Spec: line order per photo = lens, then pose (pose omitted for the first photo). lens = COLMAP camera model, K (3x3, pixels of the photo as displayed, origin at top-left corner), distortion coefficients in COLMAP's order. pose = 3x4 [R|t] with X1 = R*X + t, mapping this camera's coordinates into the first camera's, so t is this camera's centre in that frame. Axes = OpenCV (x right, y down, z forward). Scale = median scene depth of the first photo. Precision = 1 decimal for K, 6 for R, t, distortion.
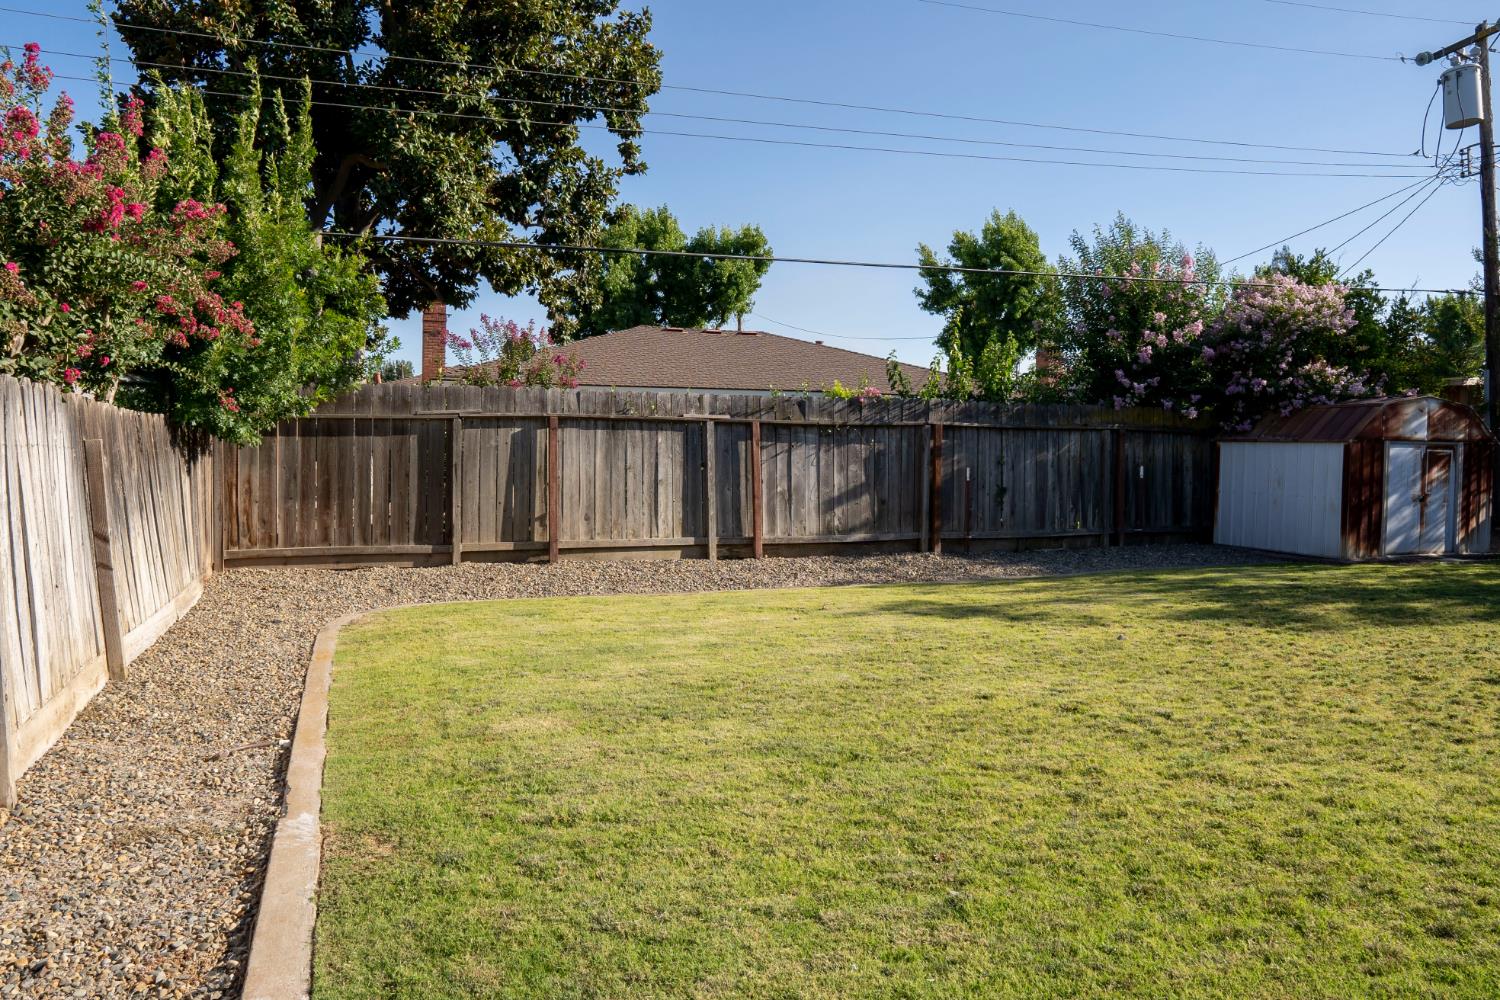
lens RADIAL K [[1057.2, 0, 745.4], [0, 1057.2, 492.5], [0, 0, 1]] dist [-0.112369, 0.075398]
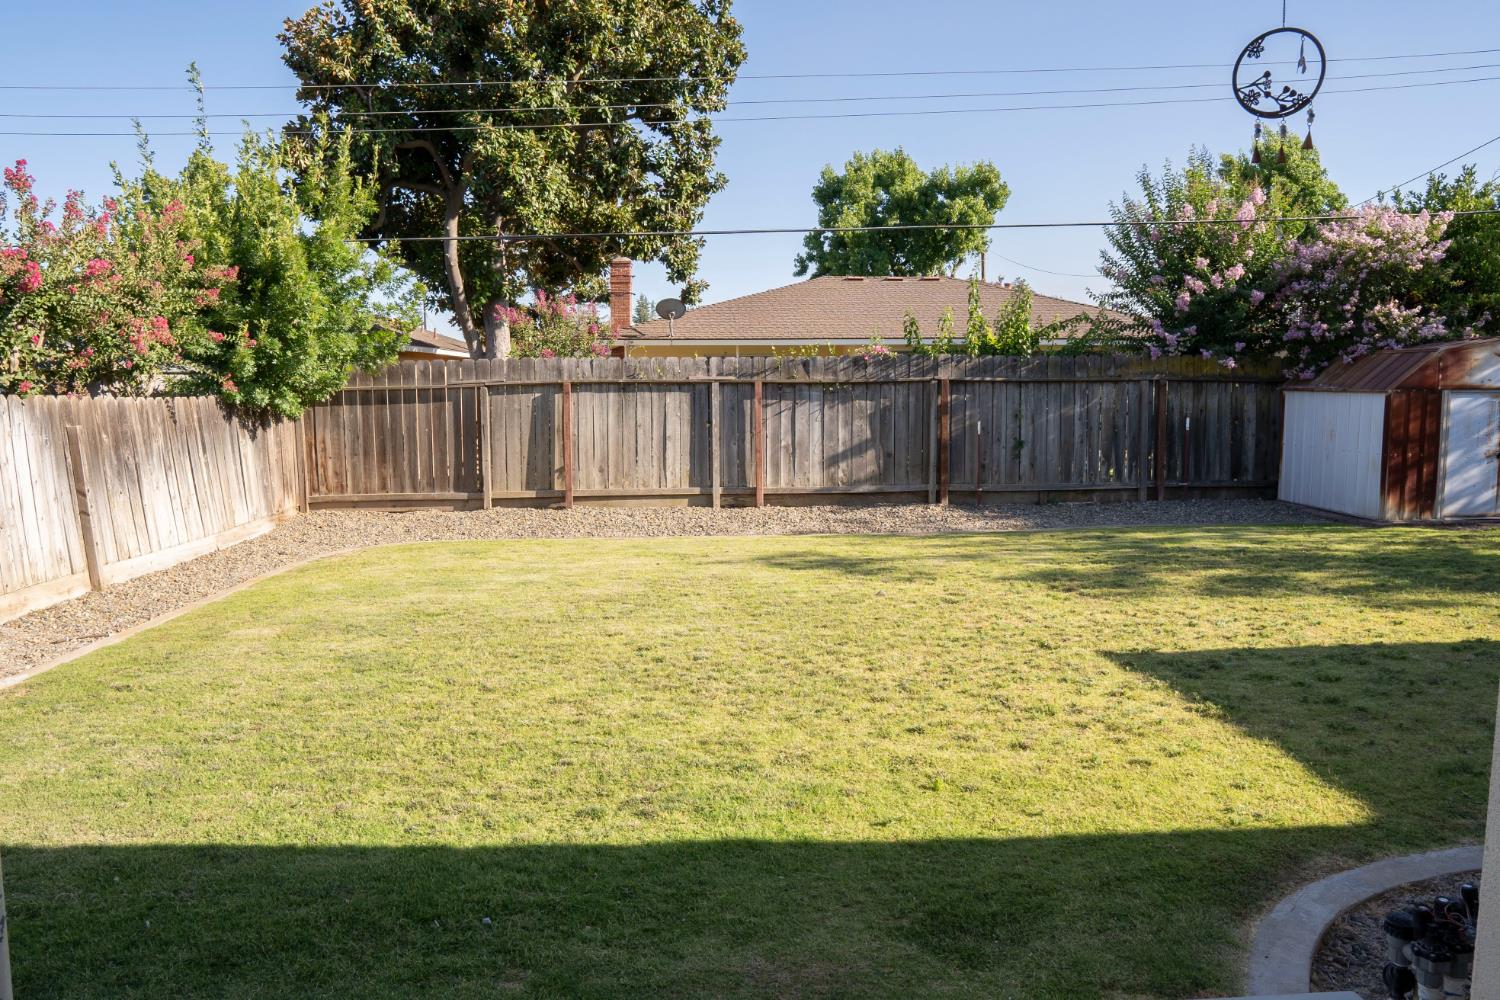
lens RADIAL K [[1057.2, 0, 745.4], [0, 1057.2, 492.5], [0, 0, 1]] dist [-0.112369, 0.075398]
pose [[0.953025, 0.013417, -0.302594, 0.326583], [0.004919, 0.998201, 0.059753, -0.018056], [0.302852, -0.058434, 0.951245, -0.044232]]
